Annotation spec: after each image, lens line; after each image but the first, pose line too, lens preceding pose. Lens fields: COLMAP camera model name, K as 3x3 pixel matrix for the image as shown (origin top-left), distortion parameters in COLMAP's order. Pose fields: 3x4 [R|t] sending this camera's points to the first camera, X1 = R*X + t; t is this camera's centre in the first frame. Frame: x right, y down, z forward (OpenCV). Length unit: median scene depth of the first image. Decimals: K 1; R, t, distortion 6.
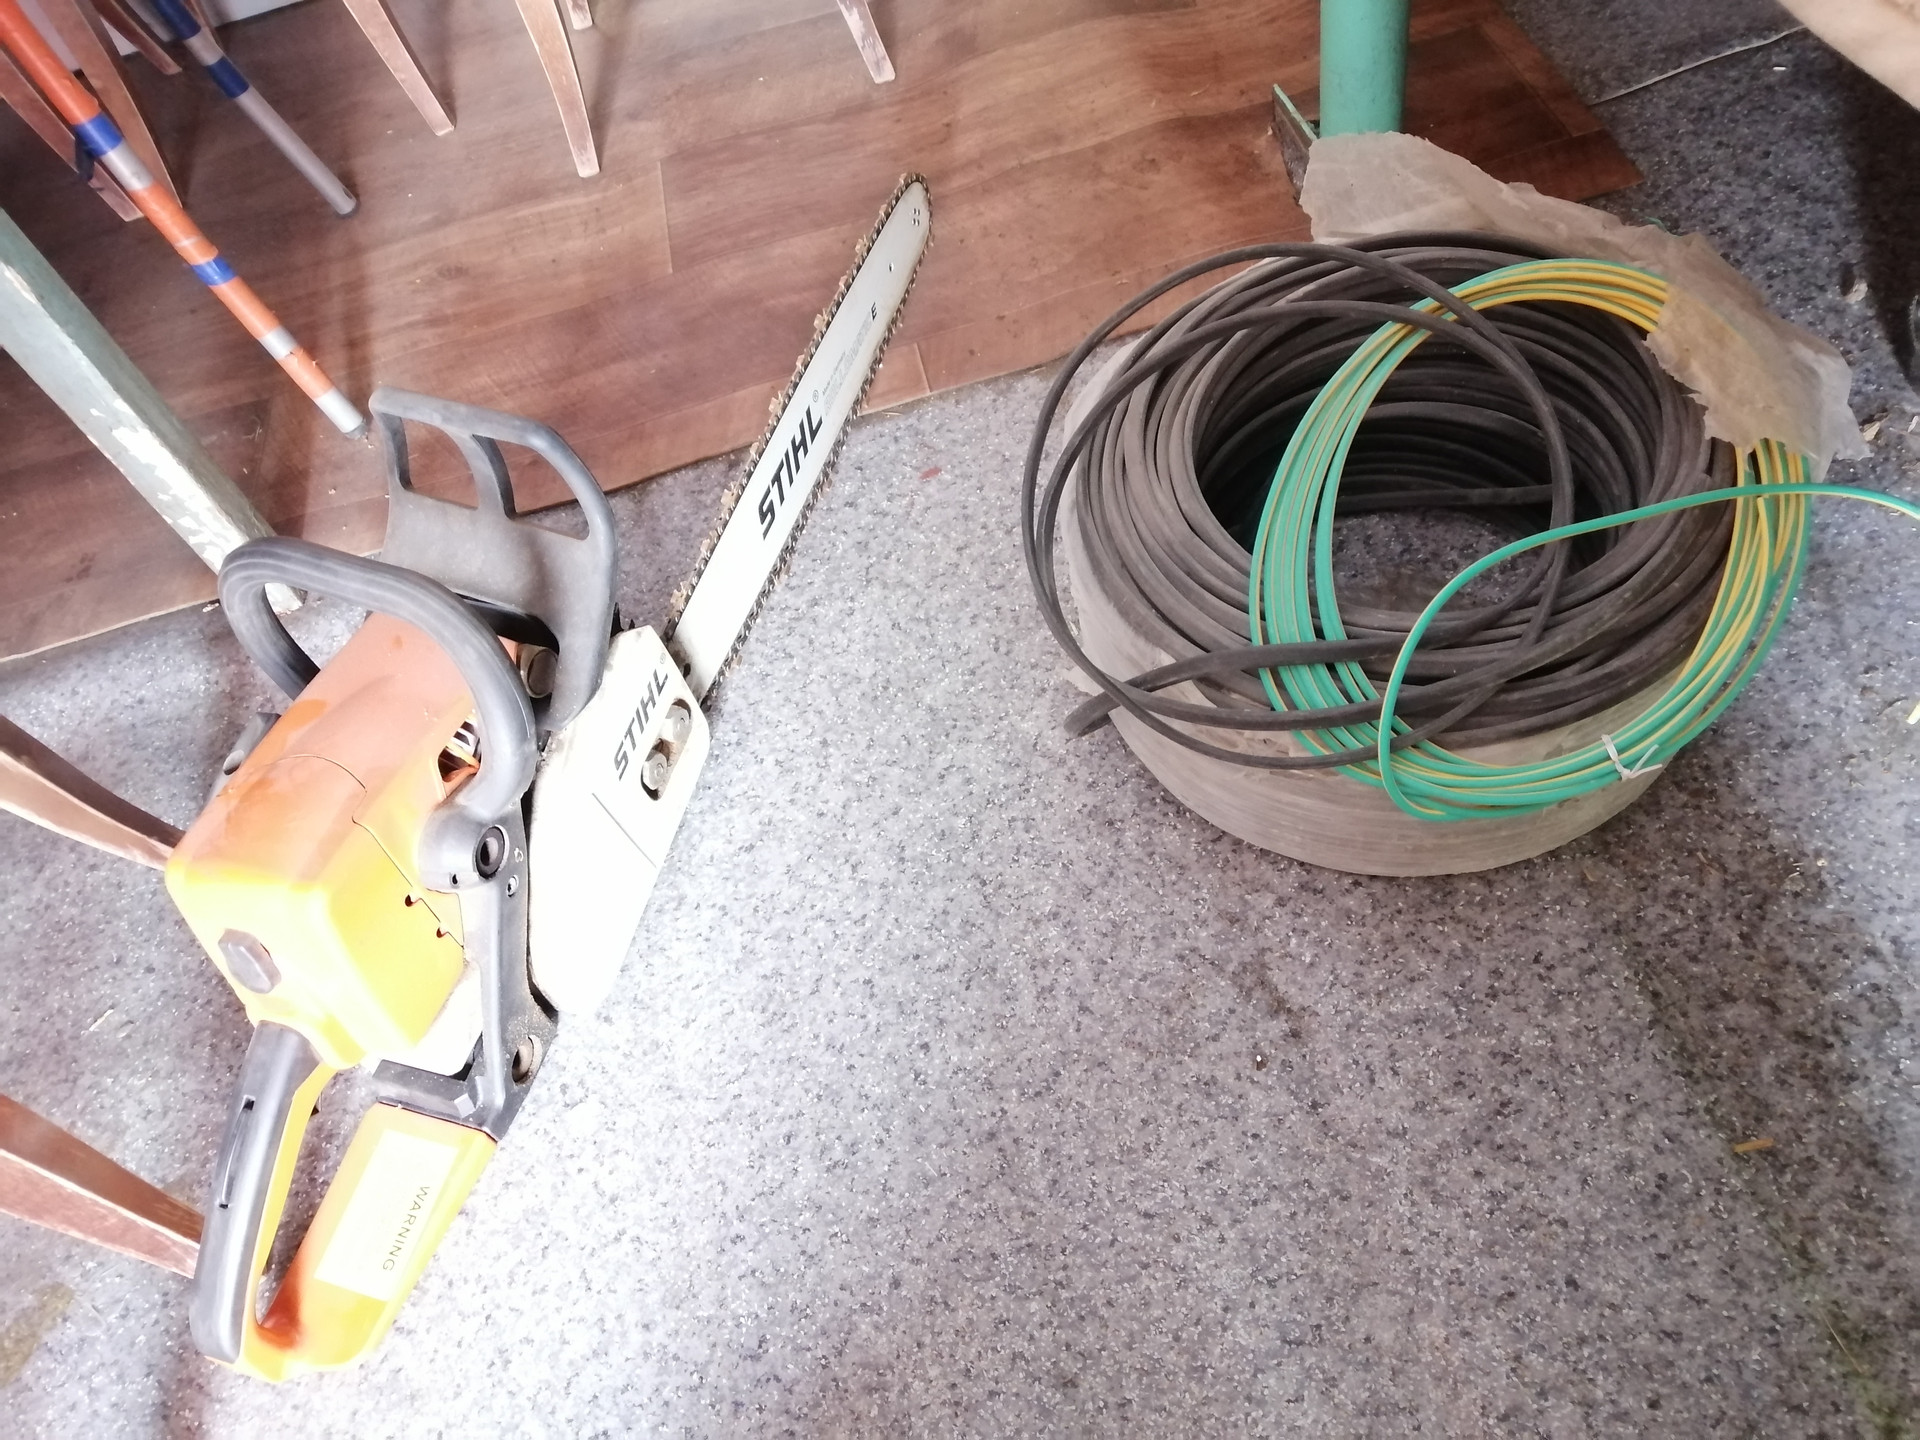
lens RADIAL K [[1470.3, 0, 964.0], [0, 1470.3, 717.7], [0, 0, 1]] dist [-0.012481, 0.046741]
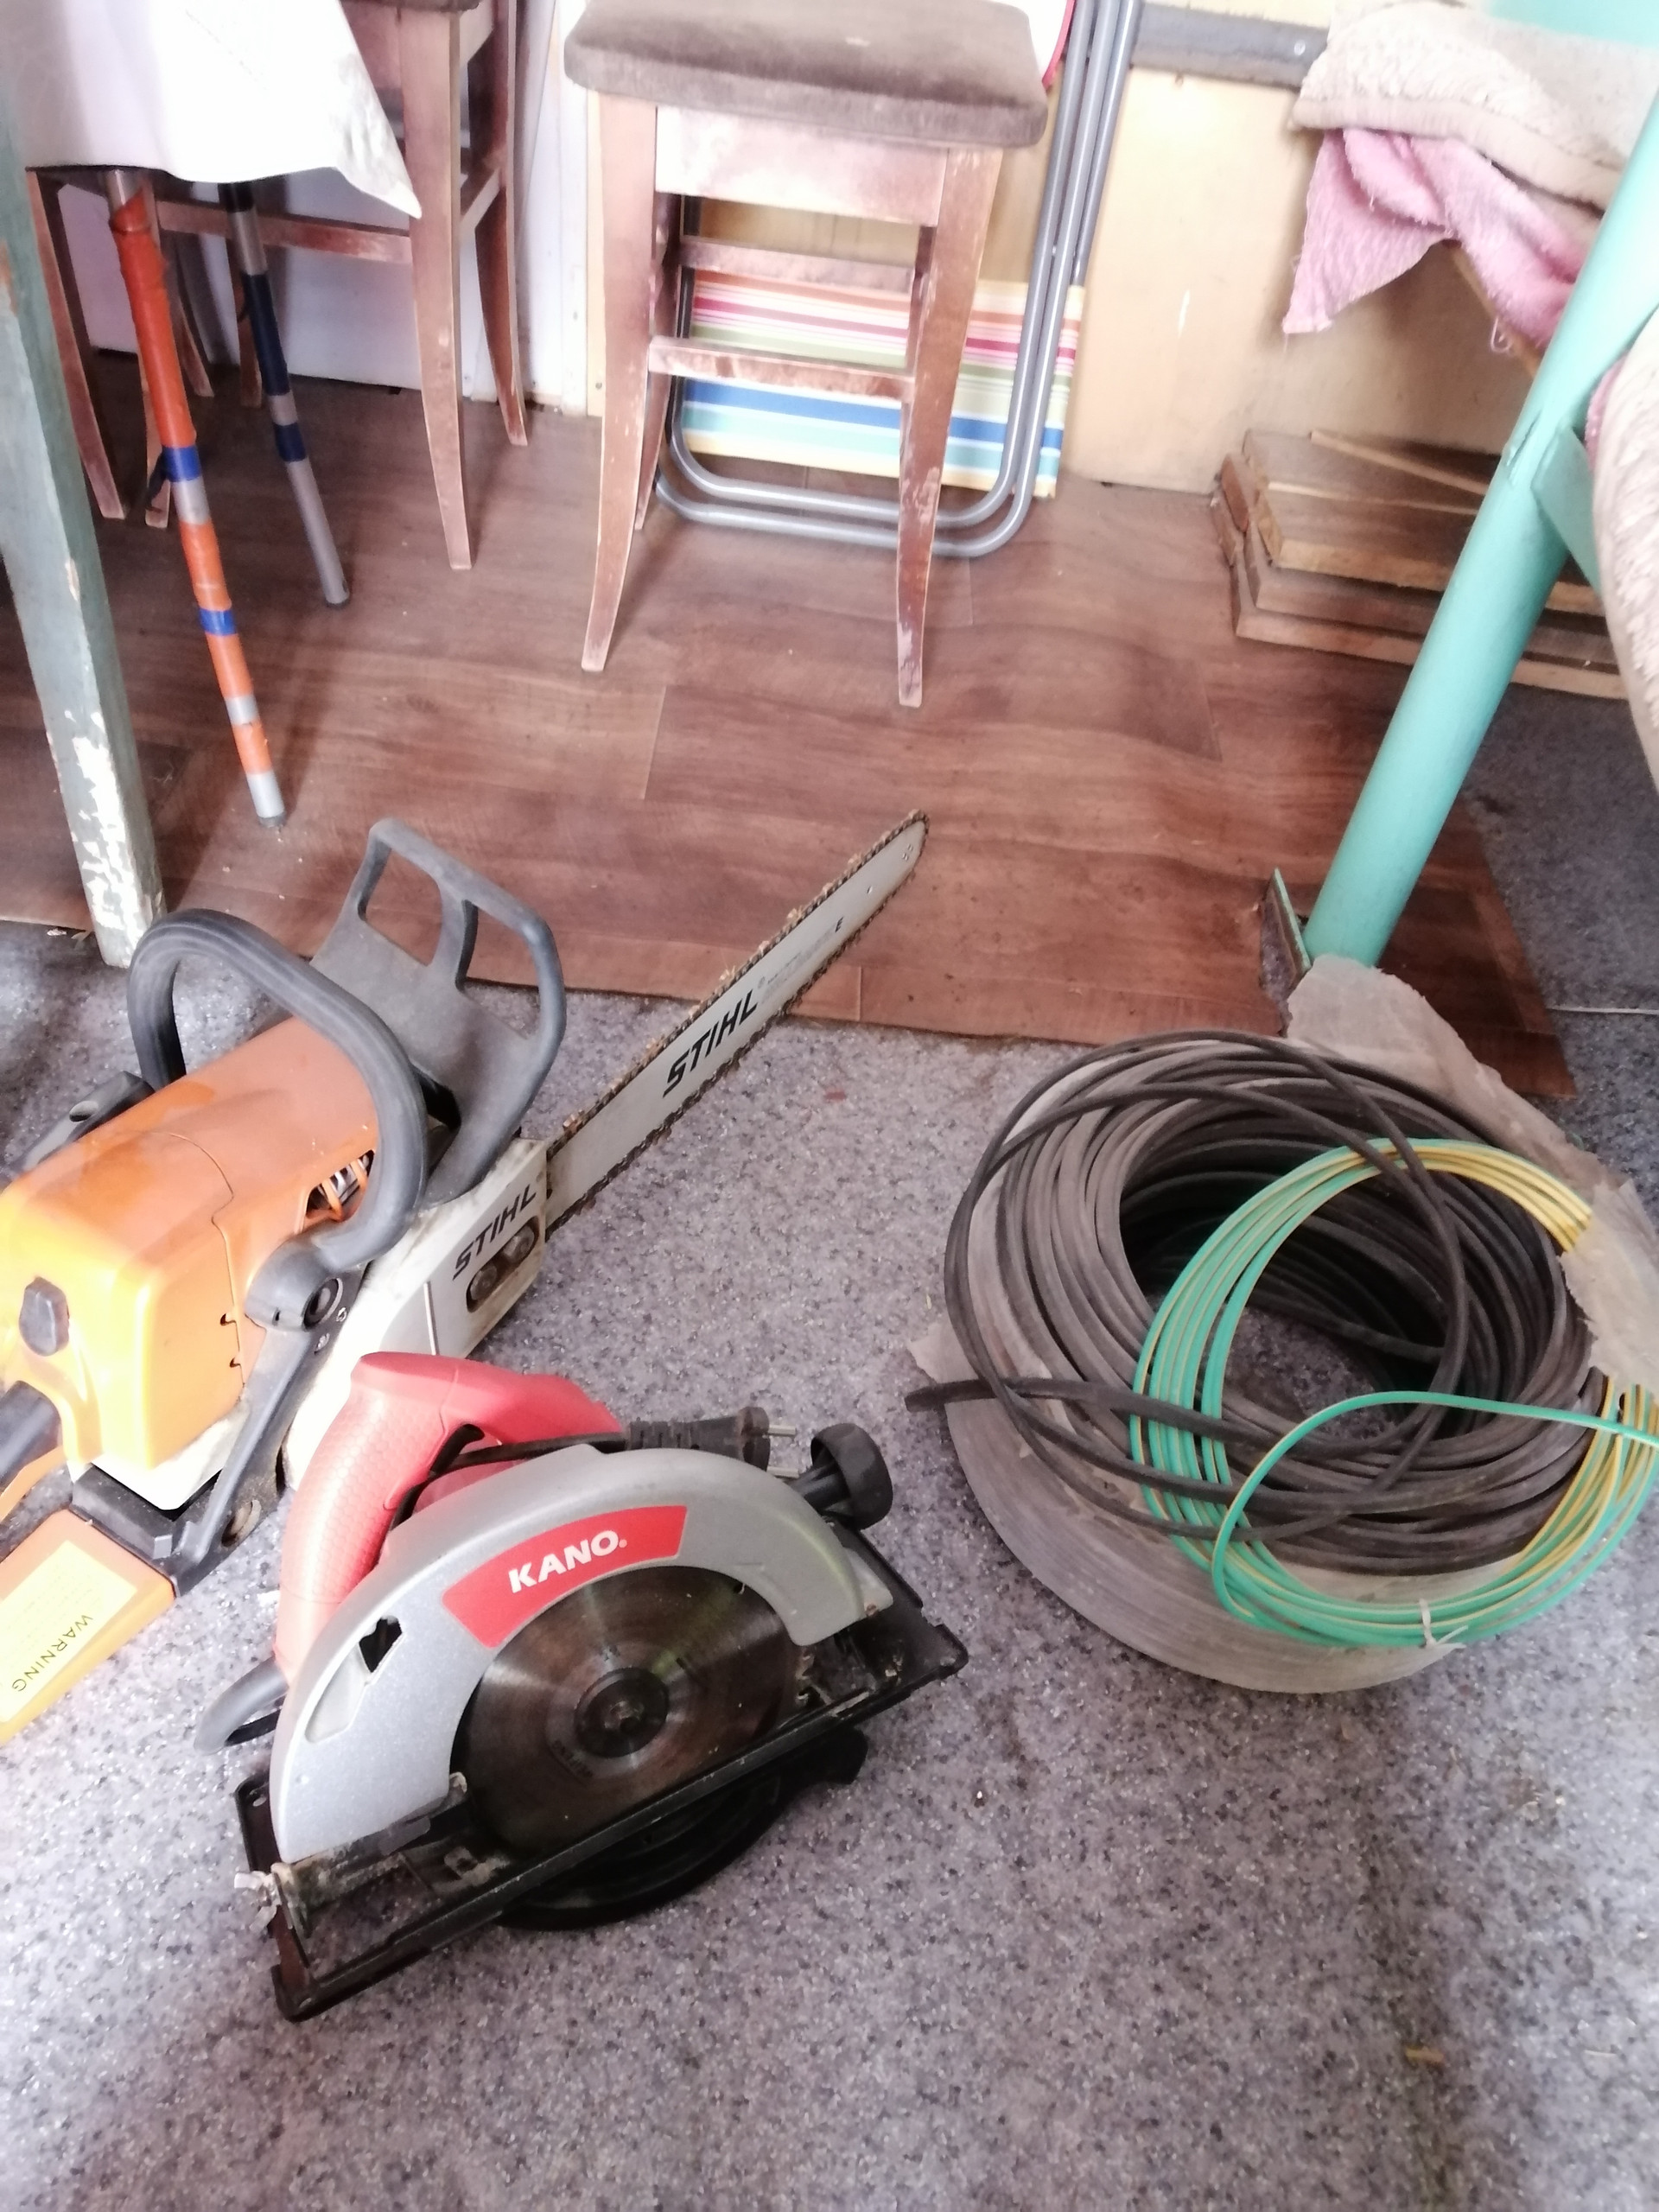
lens RADIAL K [[1699.2, 0, 827.6], [0, 1699.2, 1114.7], [0, 0, 1]] dist [-0.002753, 0.042805]
pose [[0.923667, 0.377028, 0.068473, -0.141375], [-0.362997, 0.918147, -0.158871, 0.035912], [-0.122767, 0.121889, 0.984922, -0.149457]]
